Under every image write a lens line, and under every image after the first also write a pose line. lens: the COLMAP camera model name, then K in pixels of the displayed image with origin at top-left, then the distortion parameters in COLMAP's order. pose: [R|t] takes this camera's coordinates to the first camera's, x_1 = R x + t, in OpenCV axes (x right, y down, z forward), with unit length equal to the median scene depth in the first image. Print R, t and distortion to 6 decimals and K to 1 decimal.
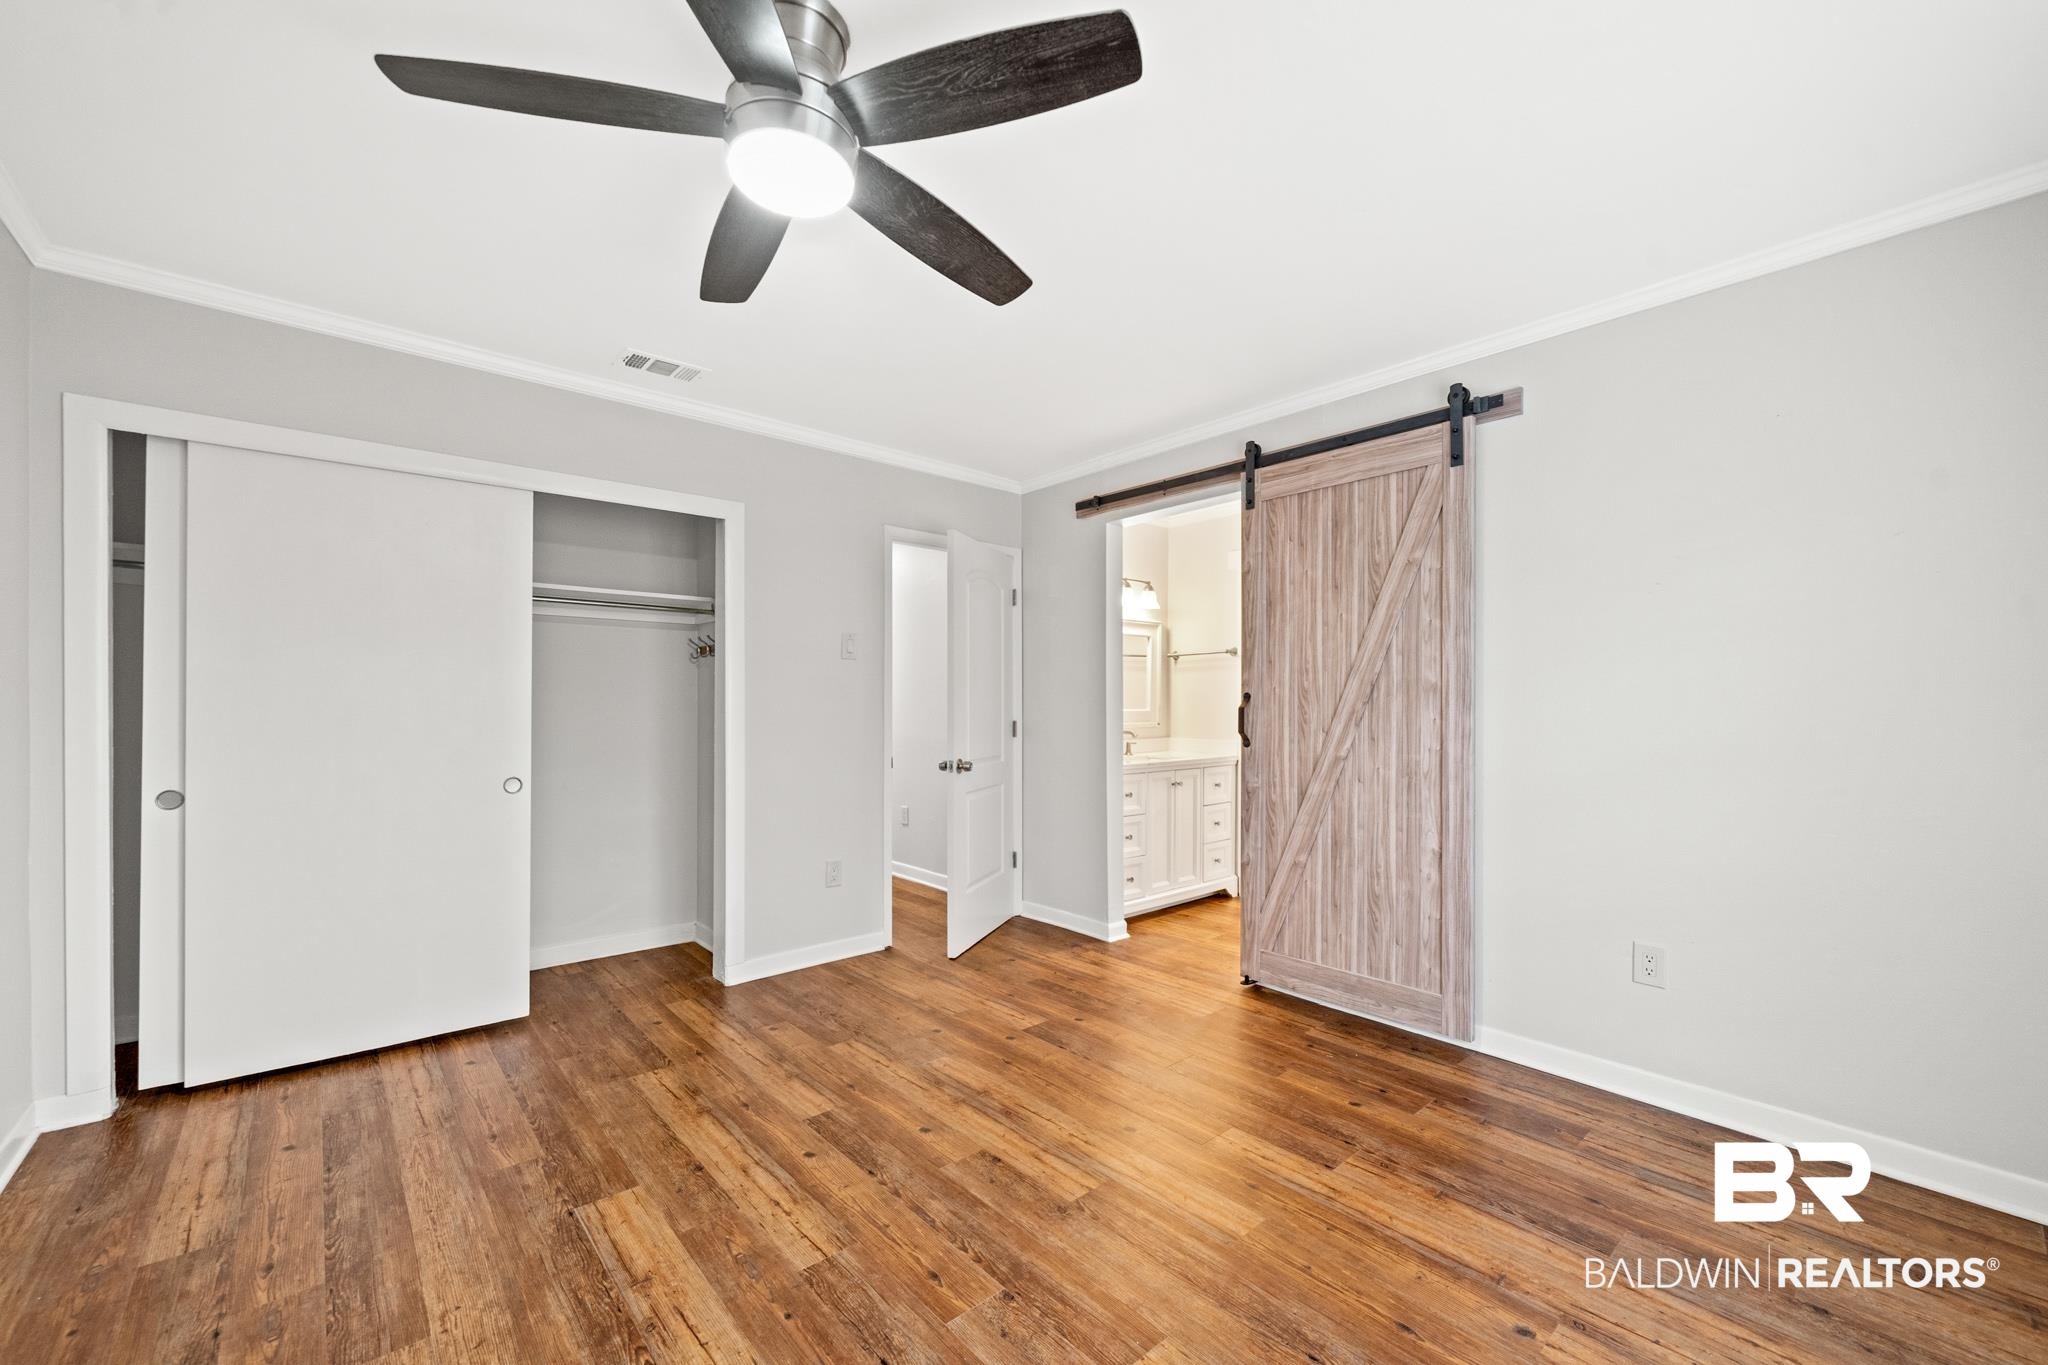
lens RADIAL K [[821.5, 0, 1013.0], [0, 821.5, 702.8], [0, 0, 1]] dist [0.000450, -0.001220]
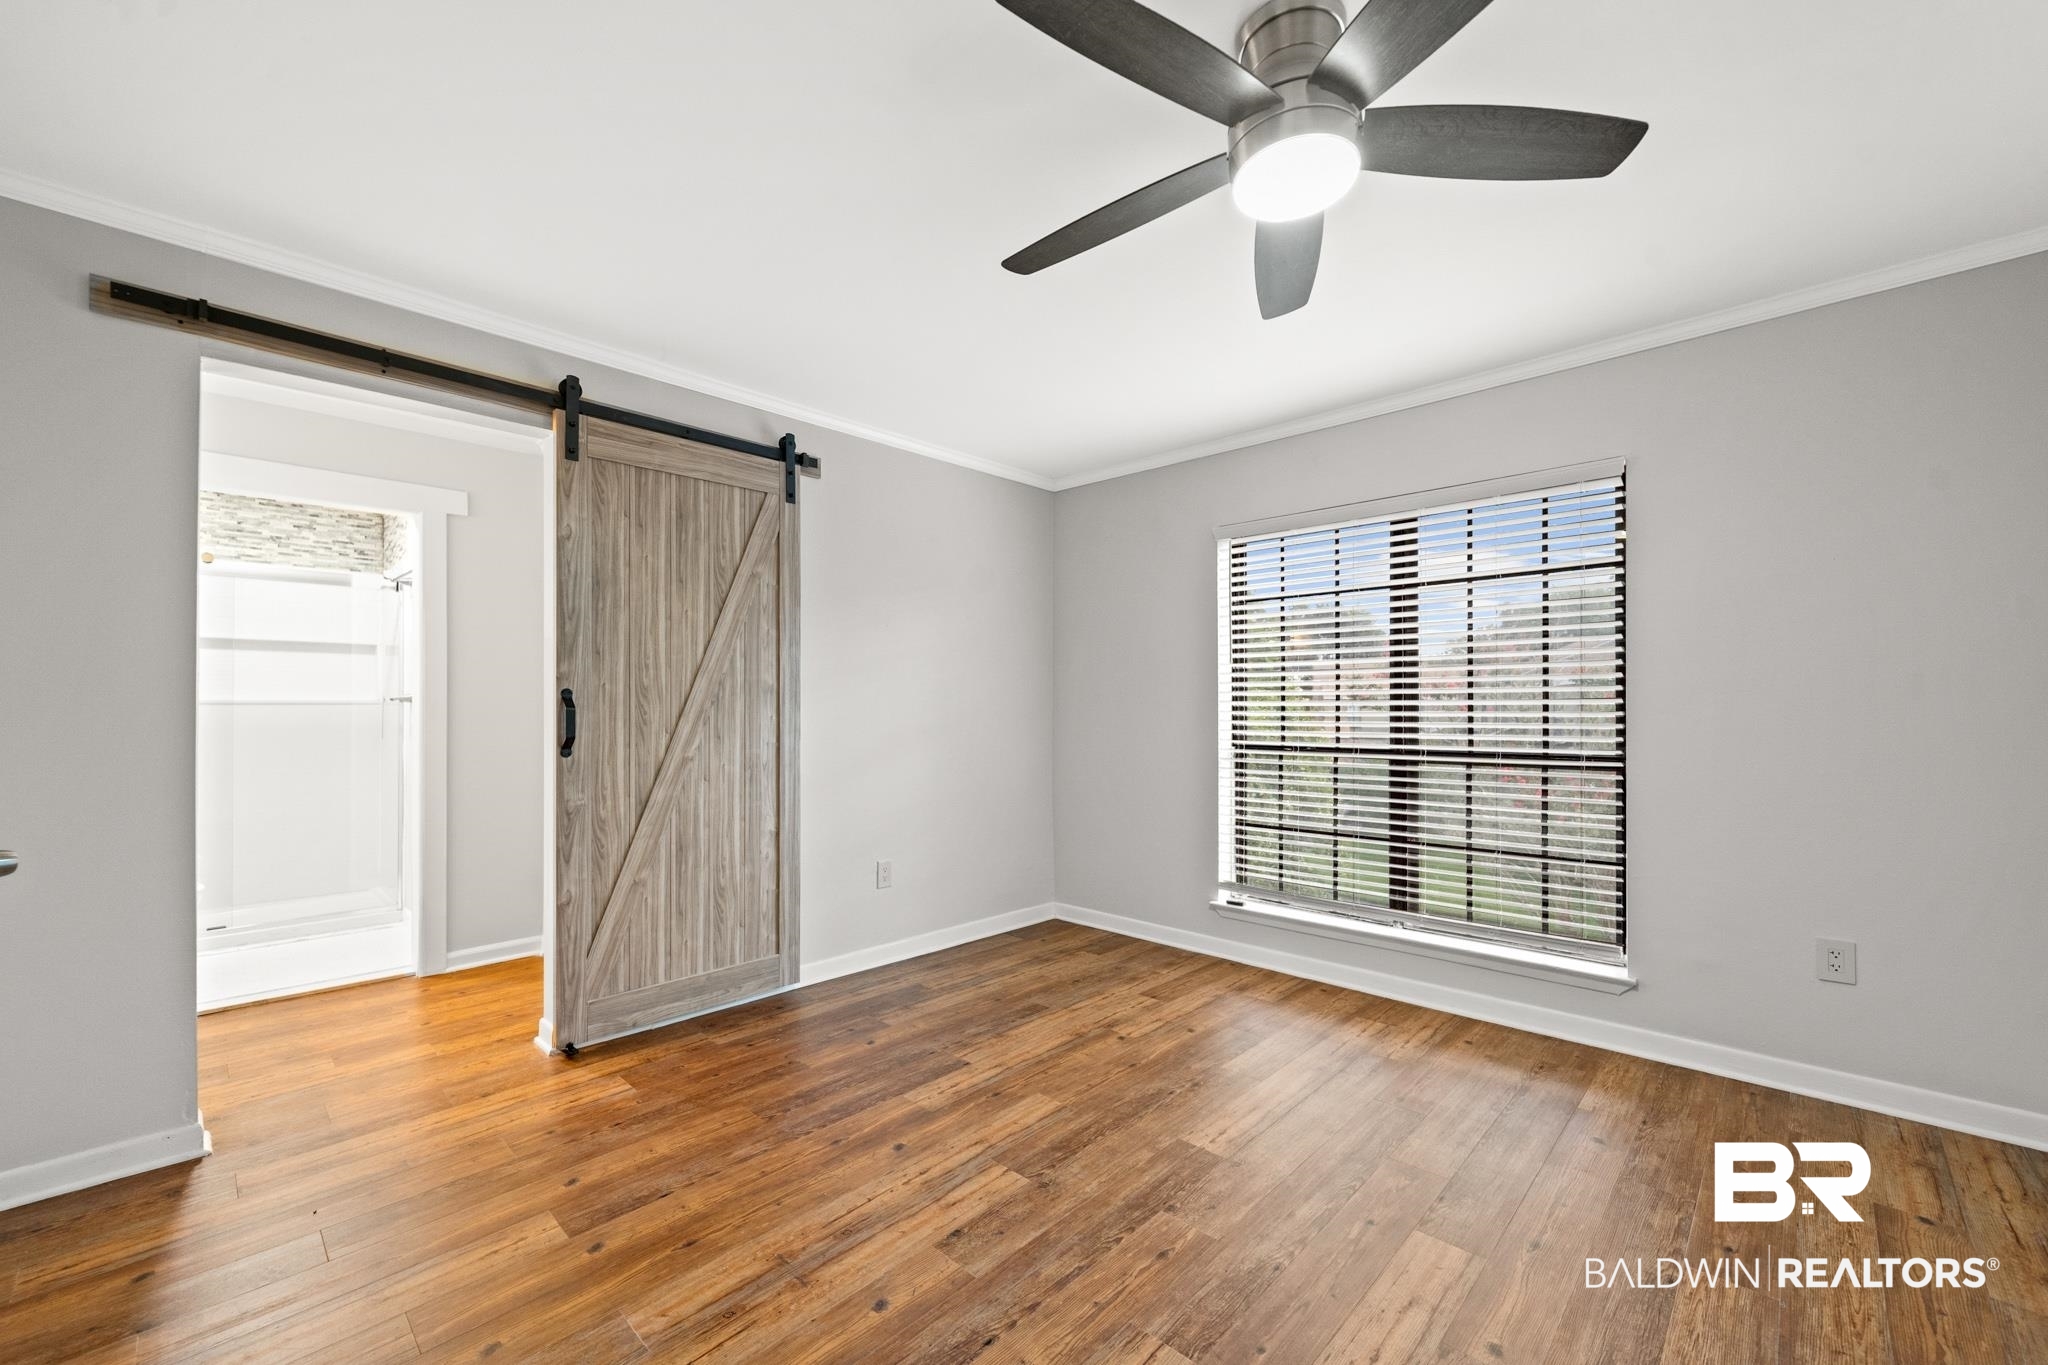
lens RADIAL K [[821.5, 0, 1030.2], [0, 821.5, 702.8], [0, 0, 1]] dist [0.000450, -0.001220]
pose [[-0.103482, 0.001189, 0.994631, -0.759882], [-0.002062, 0.999997, -0.001410, 0.001886], [-0.994629, -0.002197, -0.103479, 0.871929]]
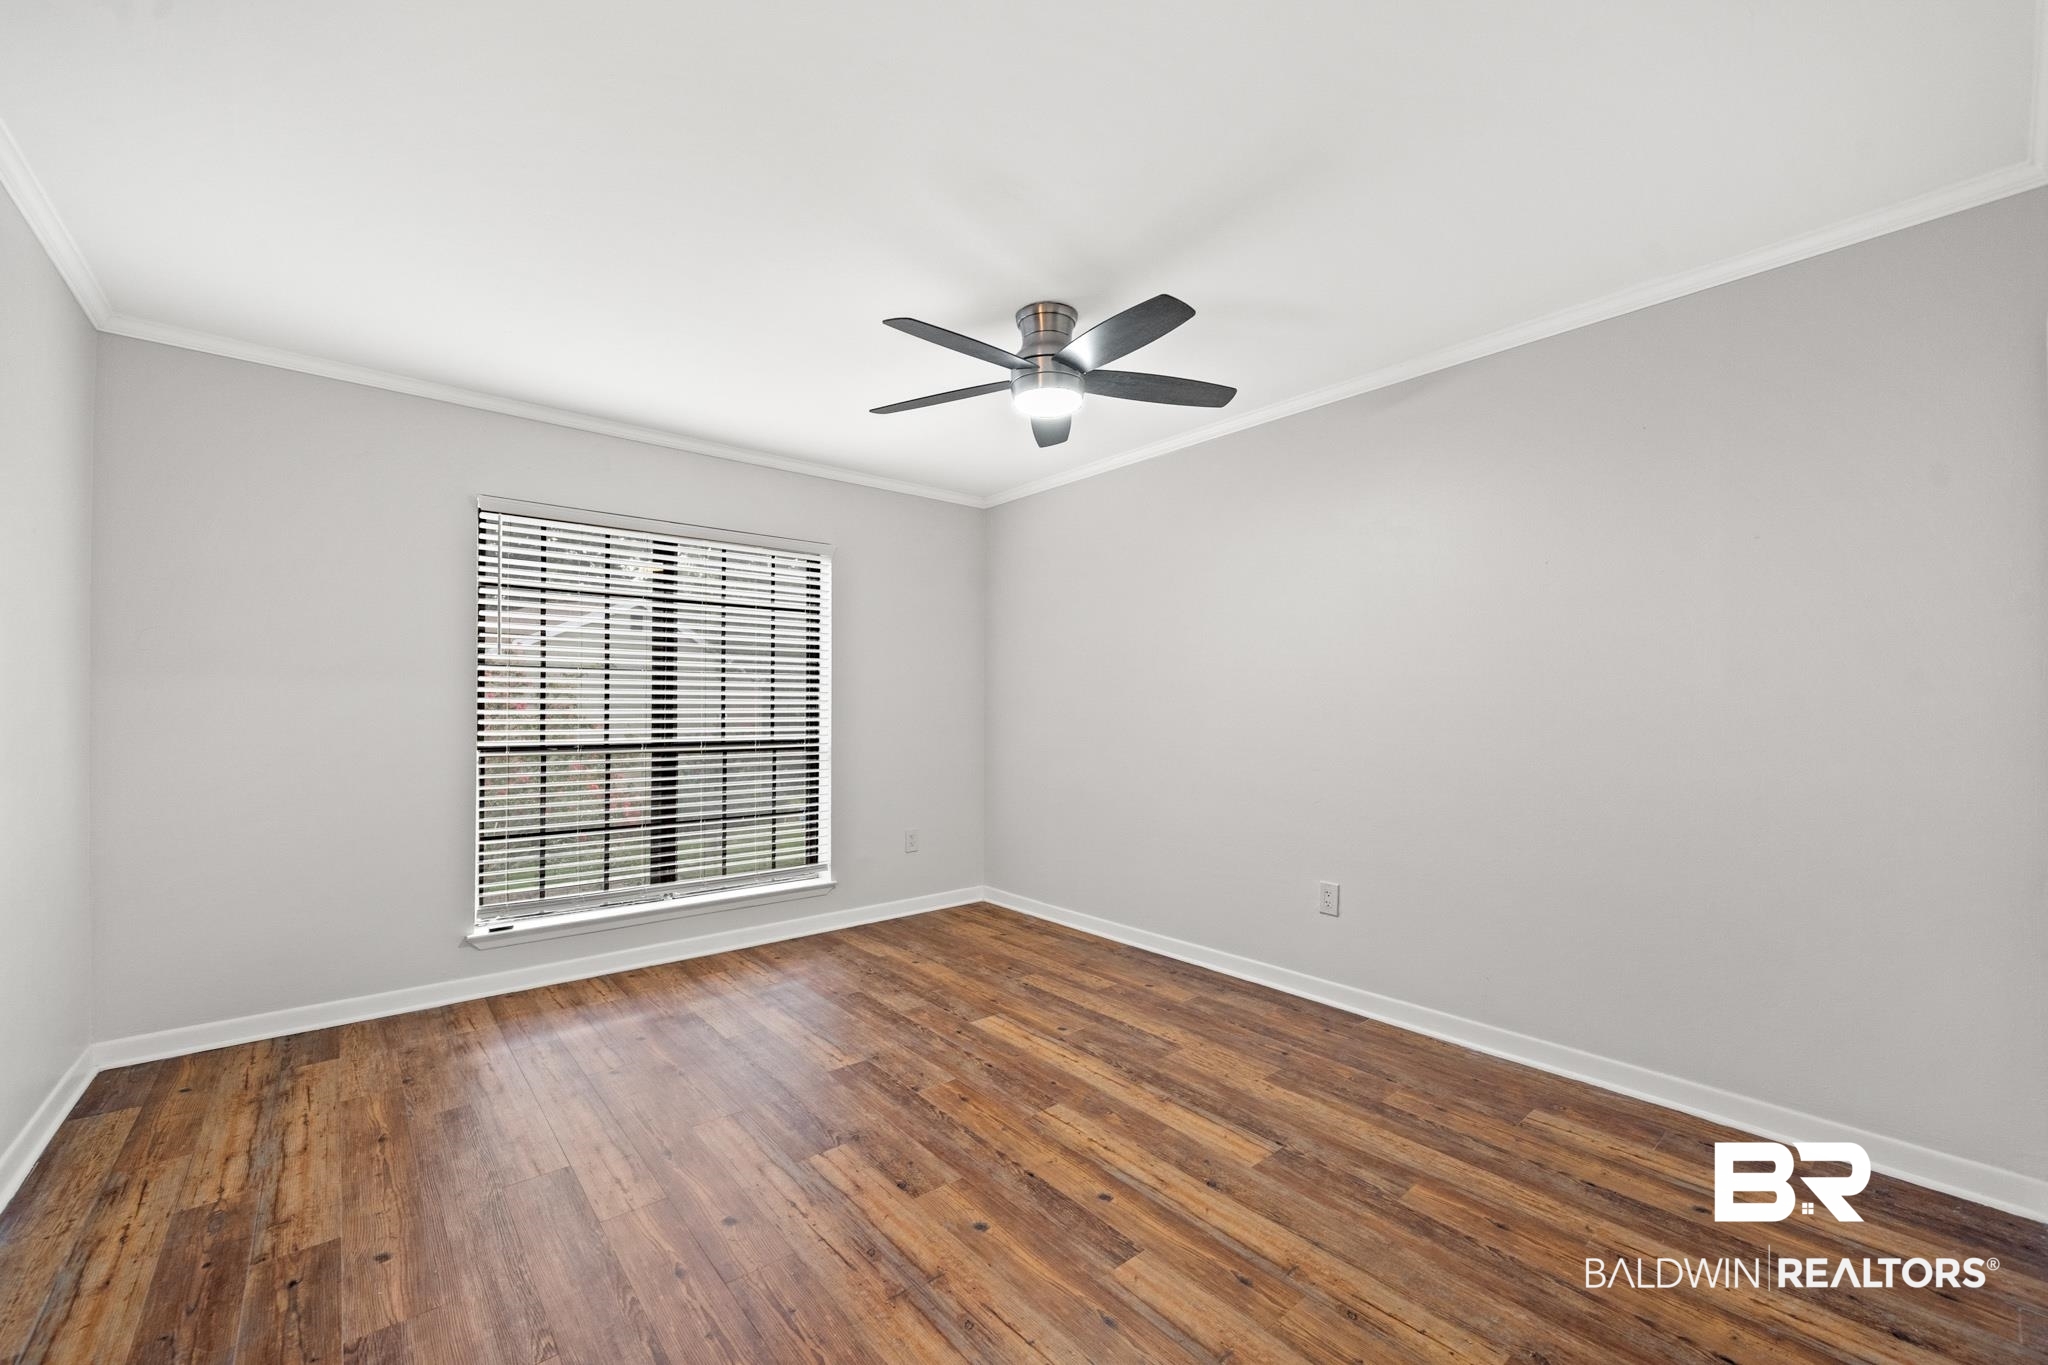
lens RADIAL K [[821.5, 0, 1017.2], [0, 821.5, 694.1], [0, 0, 1]] dist [0.000450, -0.001220]
pose [[-0.999956, -0.003826, 0.008538, -0.136093], [-0.003966, 0.999856, -0.016486, 0.006557], [-0.008474, -0.016519, -0.999828, 1.677459]]
